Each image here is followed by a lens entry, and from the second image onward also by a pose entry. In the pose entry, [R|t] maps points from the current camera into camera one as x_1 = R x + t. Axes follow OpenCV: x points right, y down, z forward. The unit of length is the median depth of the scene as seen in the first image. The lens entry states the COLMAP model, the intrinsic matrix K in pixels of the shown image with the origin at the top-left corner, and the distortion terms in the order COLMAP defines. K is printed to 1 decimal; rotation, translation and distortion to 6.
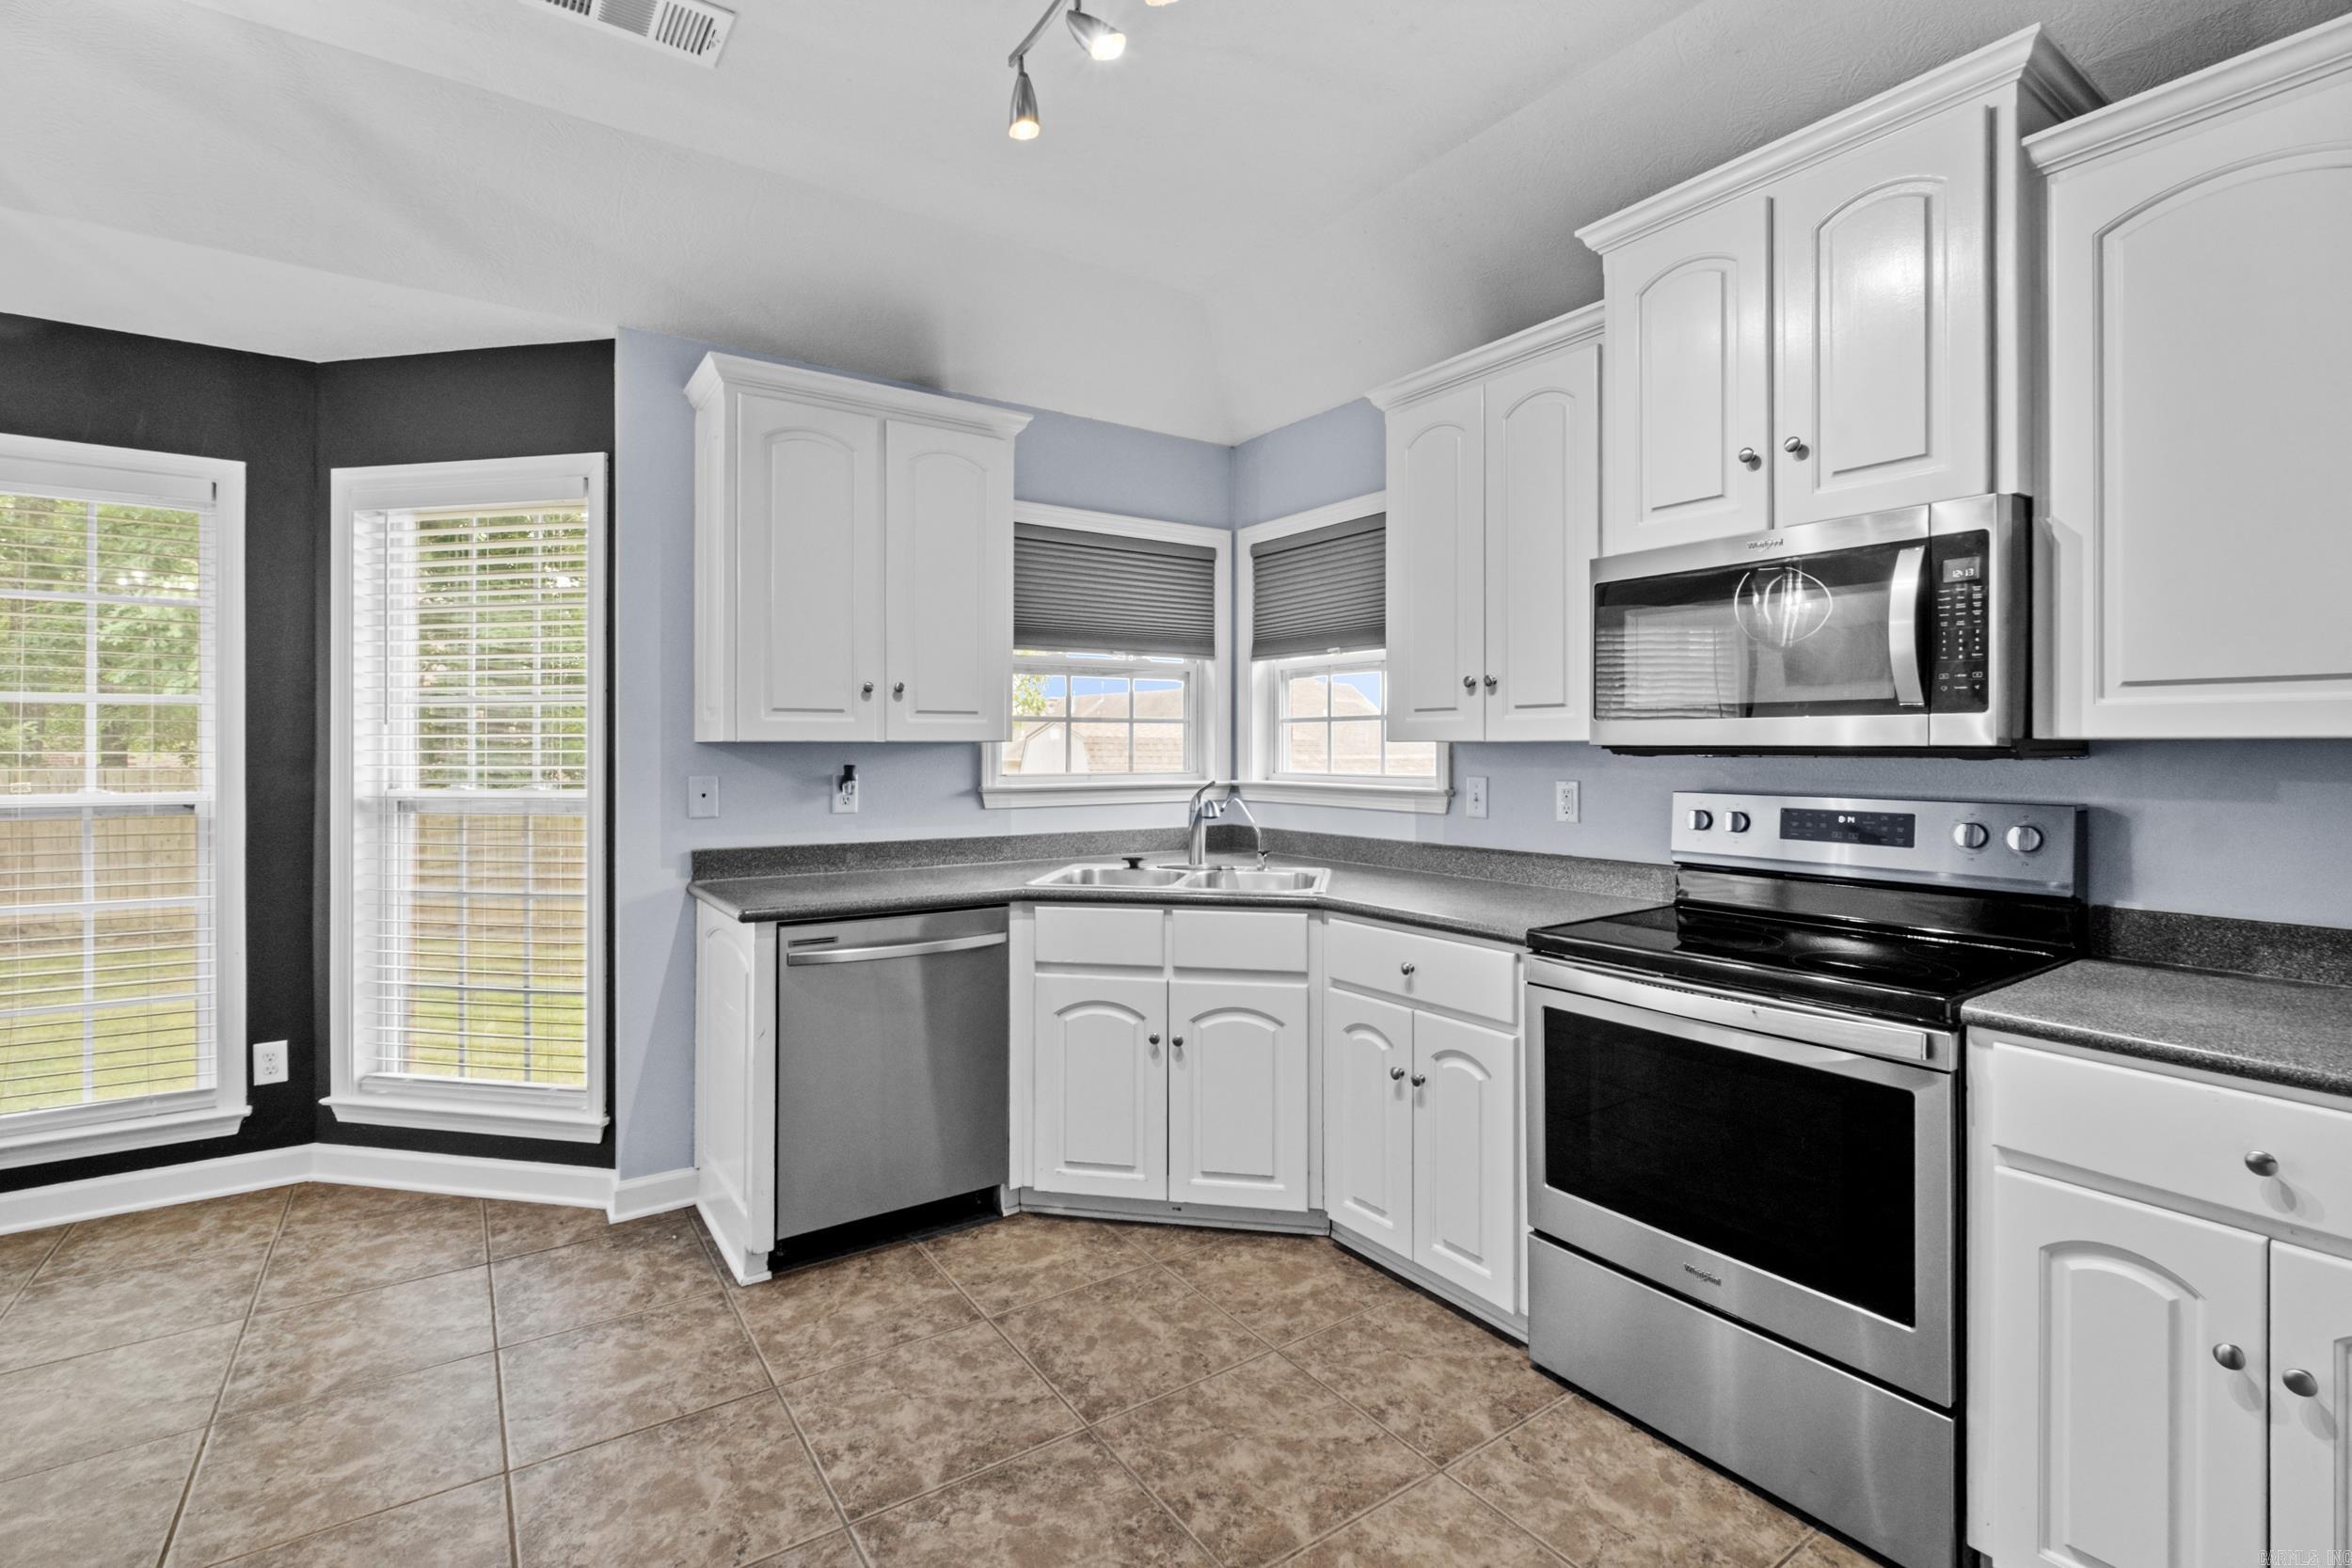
lens RADIAL K [[1062.4, 0, 1172.4], [0, 1062.4, 744.6], [0, 0, 1]] dist [-0.005747, -0.000088]
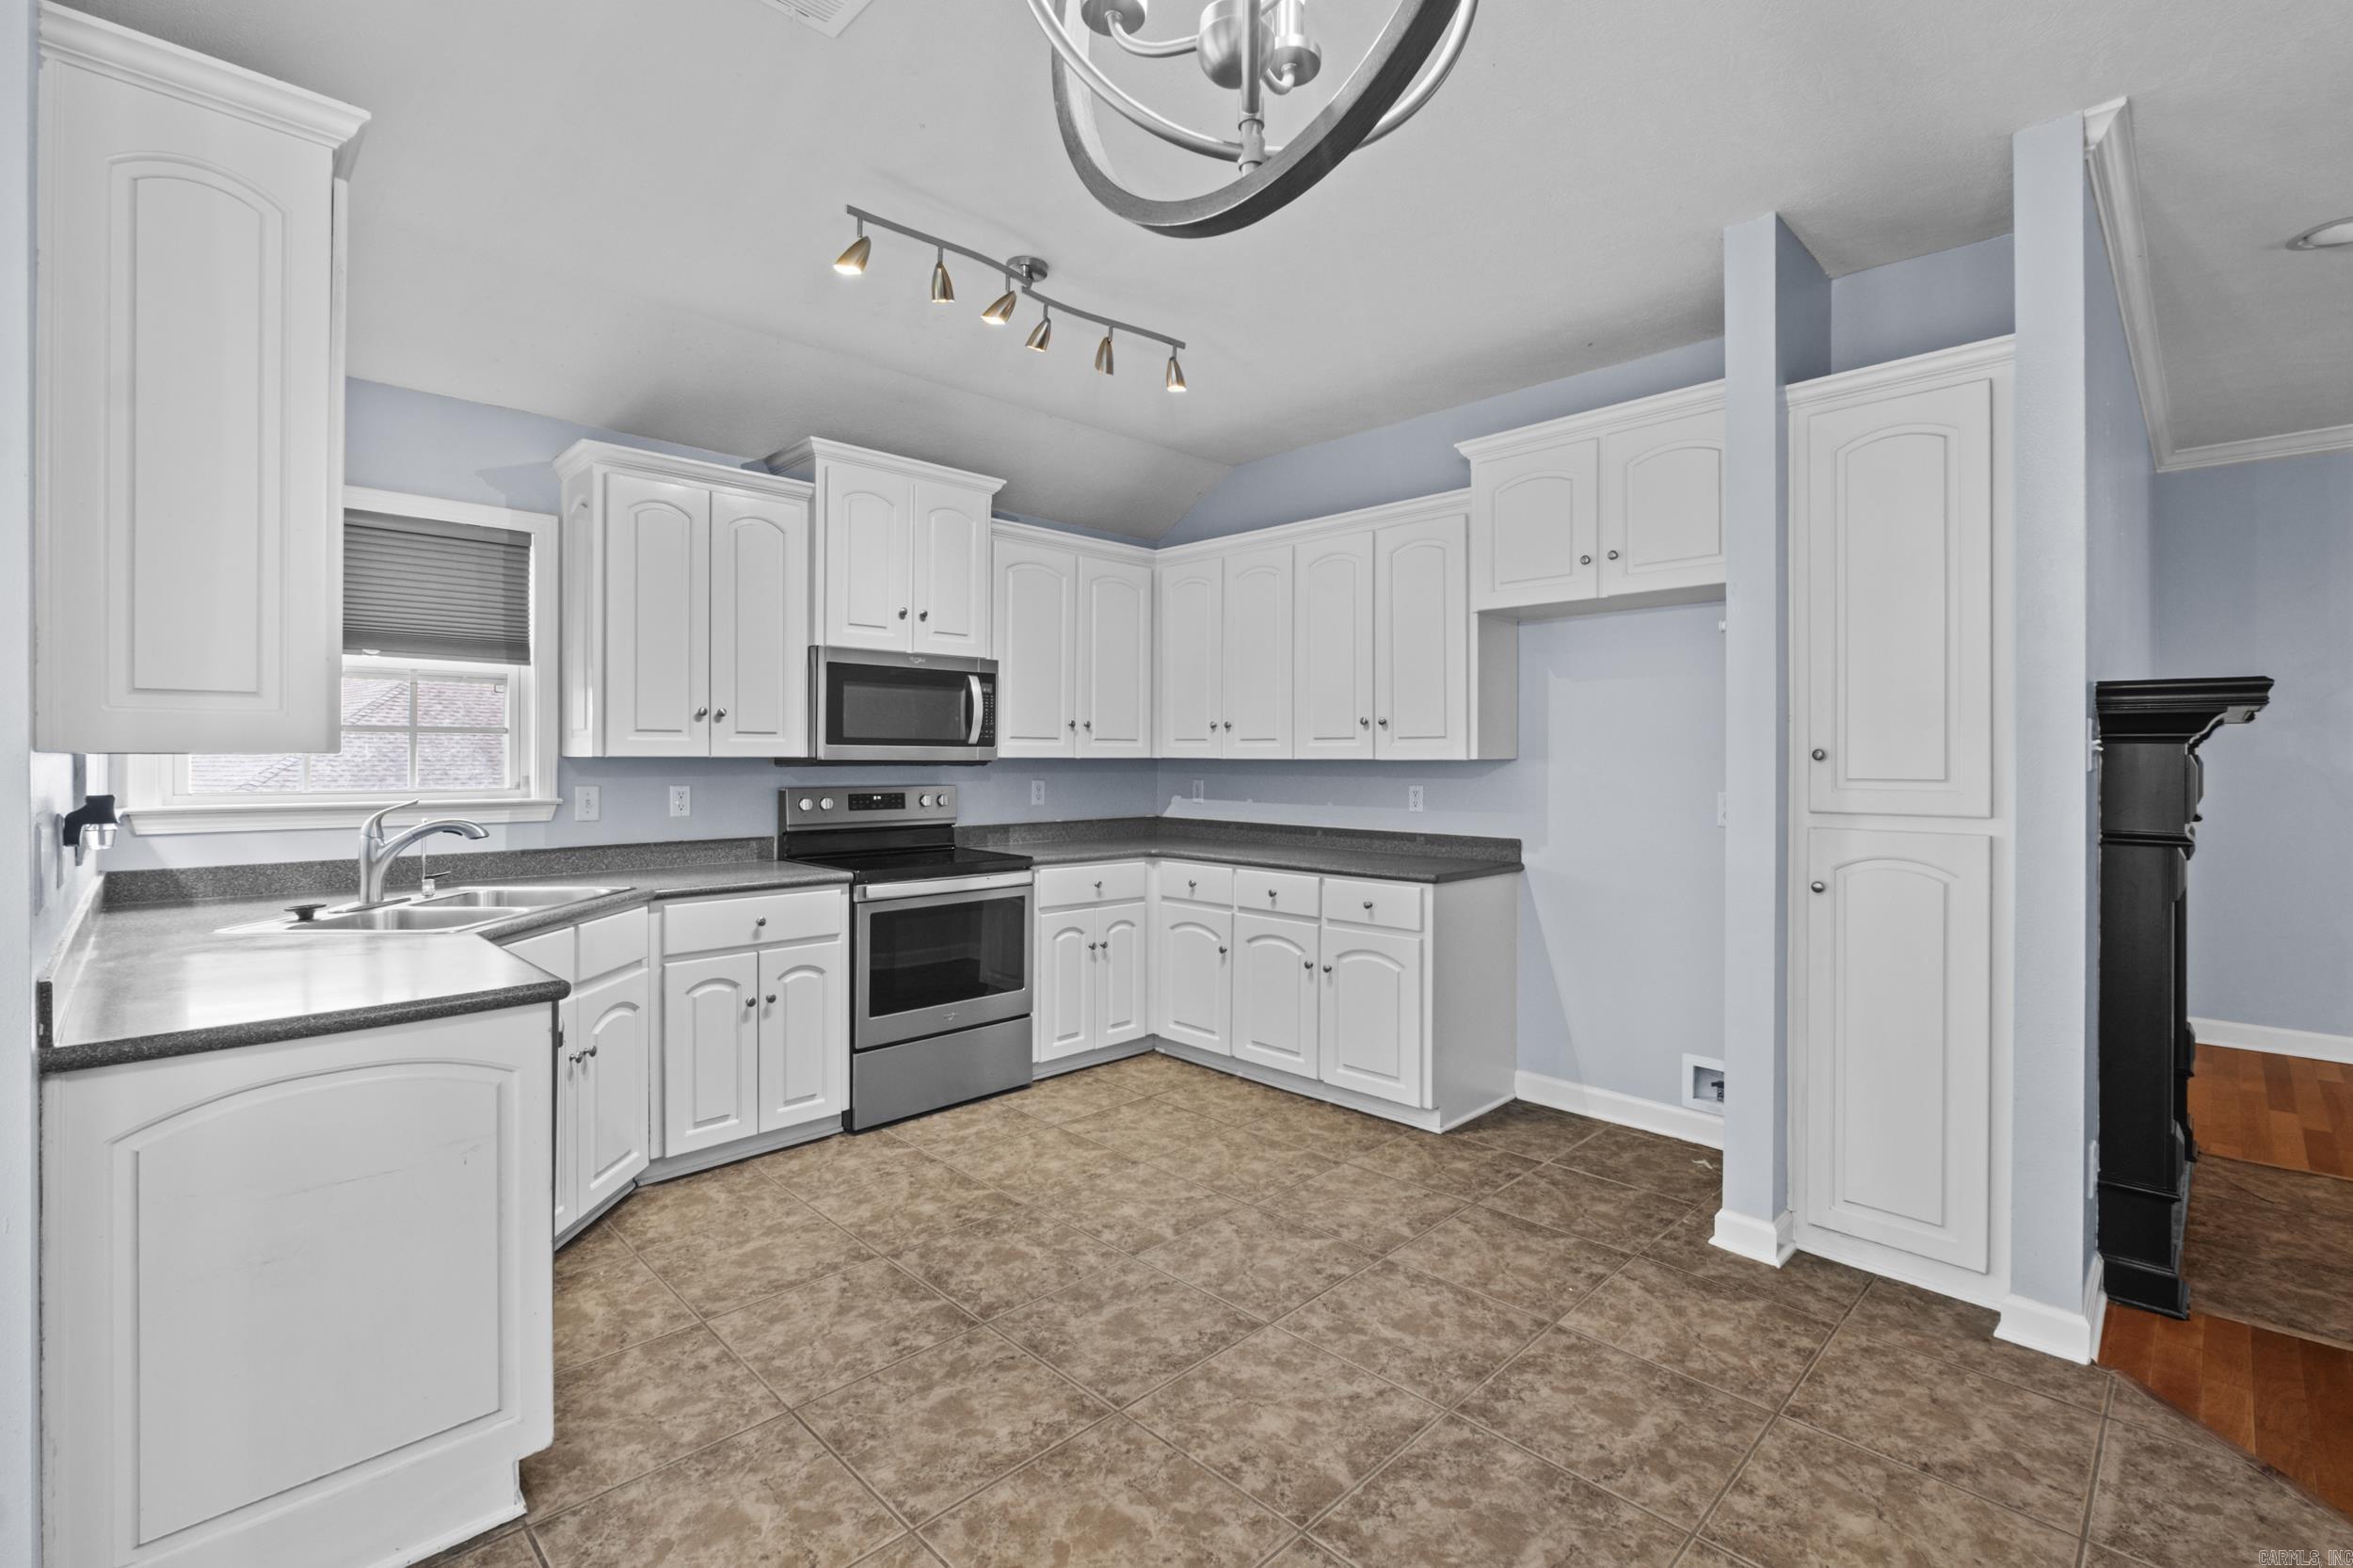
lens RADIAL K [[1045.1, 0, 1178.9], [0, 1045.1, 756.0], [0, 0, 1]] dist [-0.008565, -0.000162]
pose [[-0.181383, 0.003375, 0.983407, -1.045459], [-0.002897, 0.999988, -0.003966, -0.000156], [-0.983408, -0.003569, -0.181371, 0.616001]]
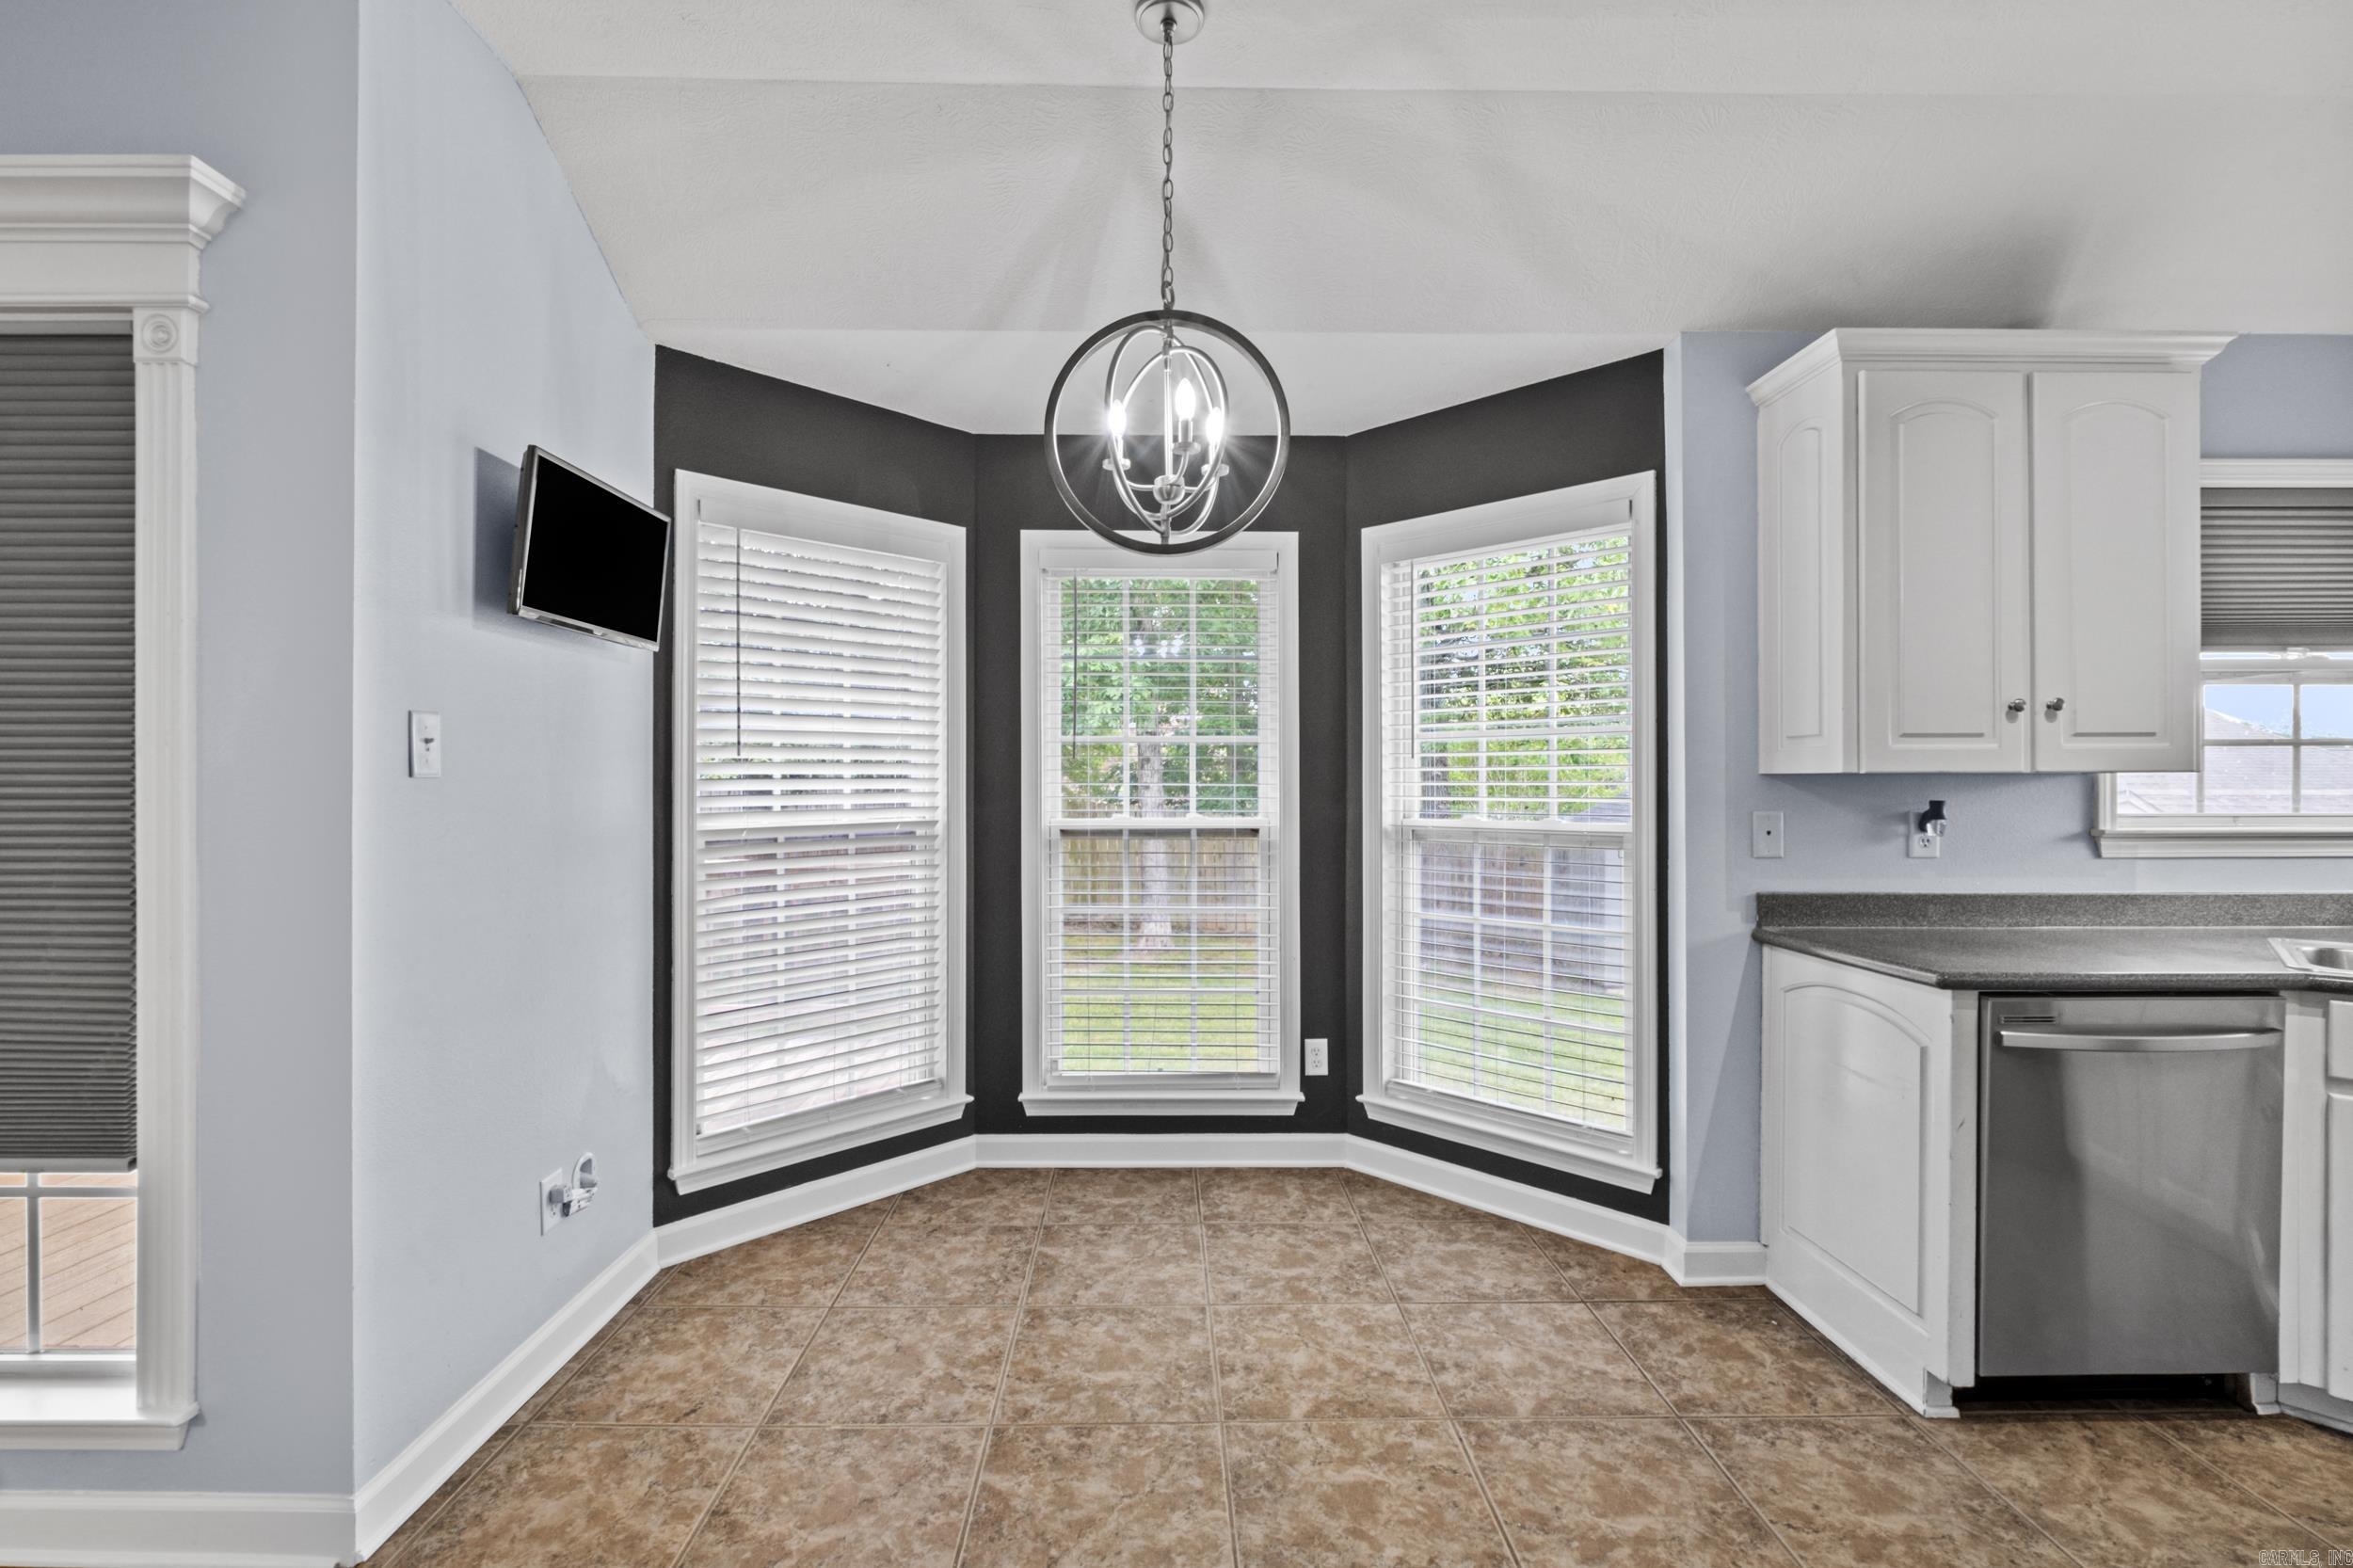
lens RADIAL K [[1031.1, 0, 1168.7], [0, 1031.1, 778.1], [0, 0, 1]] dist [-0.006858, 0.000110]
pose [[0.831142, -0.002284, -0.556056, -0.400850], [0.001911, 0.999997, -0.001252, 0.001505], [0.556058, -0.000022, 0.831144, -0.011903]]
